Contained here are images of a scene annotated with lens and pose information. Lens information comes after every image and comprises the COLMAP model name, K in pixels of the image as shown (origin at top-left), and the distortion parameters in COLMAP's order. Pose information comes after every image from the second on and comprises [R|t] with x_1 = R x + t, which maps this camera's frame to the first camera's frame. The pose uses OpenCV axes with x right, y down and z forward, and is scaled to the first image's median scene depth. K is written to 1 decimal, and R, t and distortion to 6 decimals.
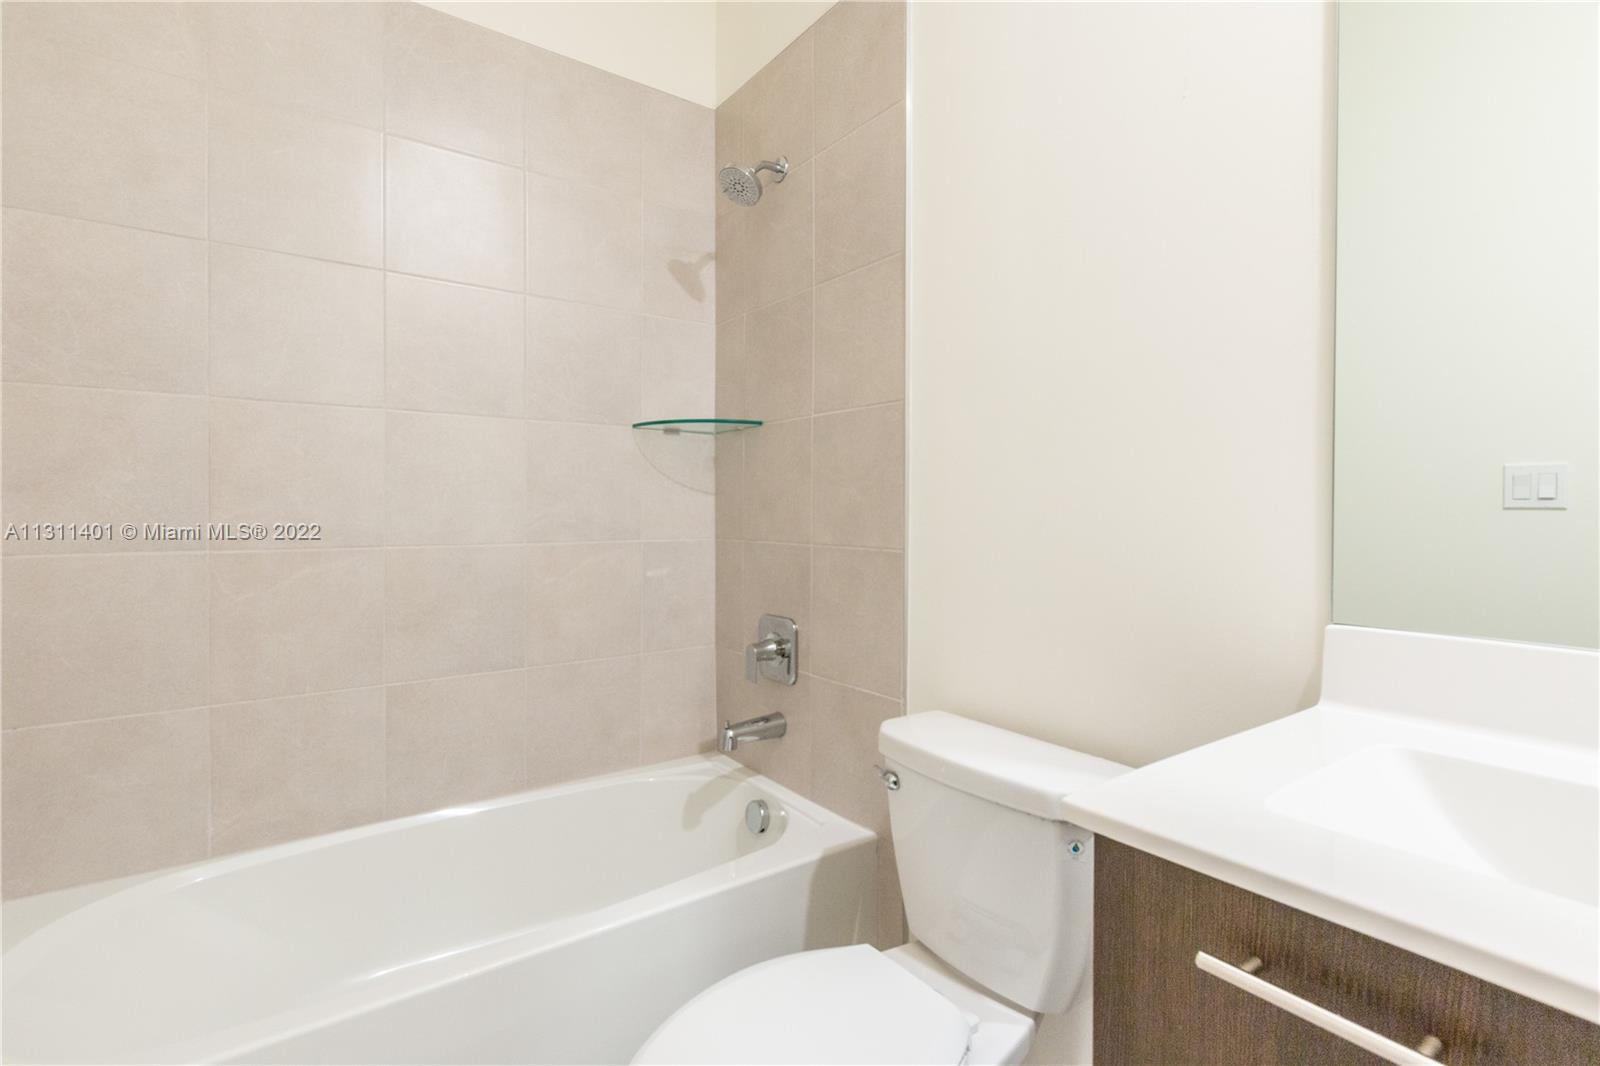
lens RADIAL K [[758.2, 0, 800.5], [0, 758.2, 530.7], [0, 0, 1]] dist [0.019378, -0.000308]
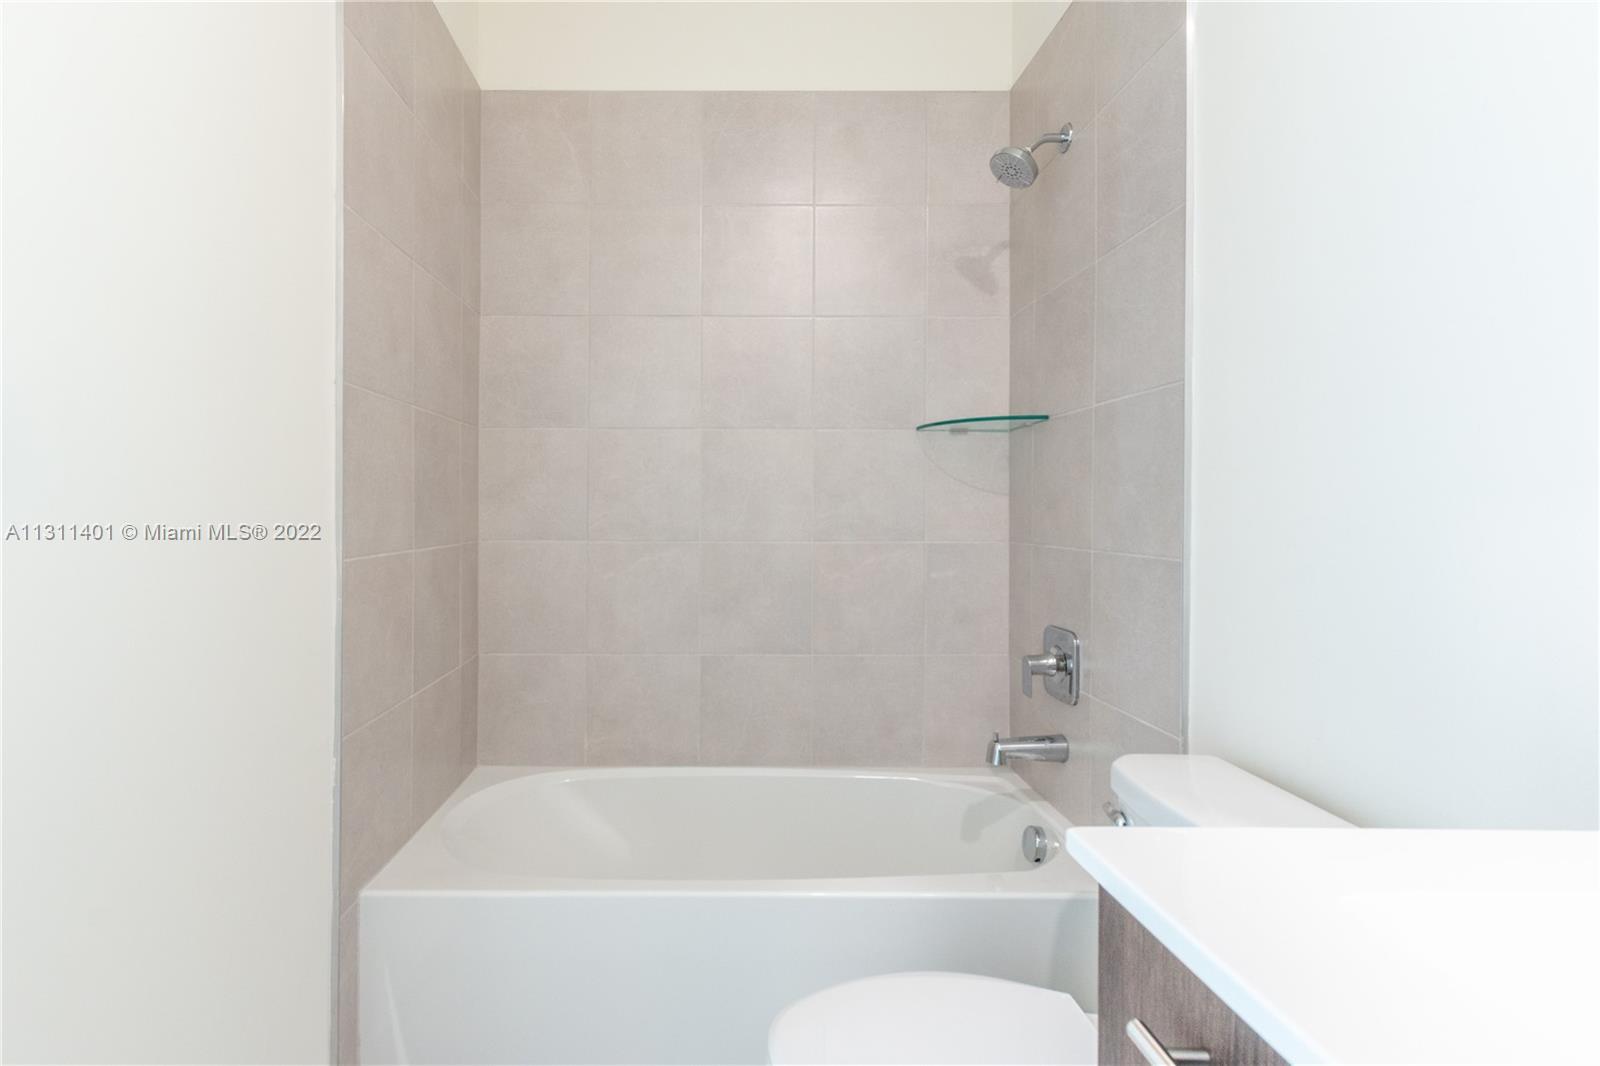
lens RADIAL K [[831.8, 0, 793.6], [0, 831.8, 525.1], [0, 0, 1]] dist [0.028439, -0.000617]
pose [[0.816898, 0.010614, -0.576685, 0.287702], [-0.017278, 0.999832, -0.006074, 0.000580], [0.576524, 0.014926, 0.816944, -0.002737]]
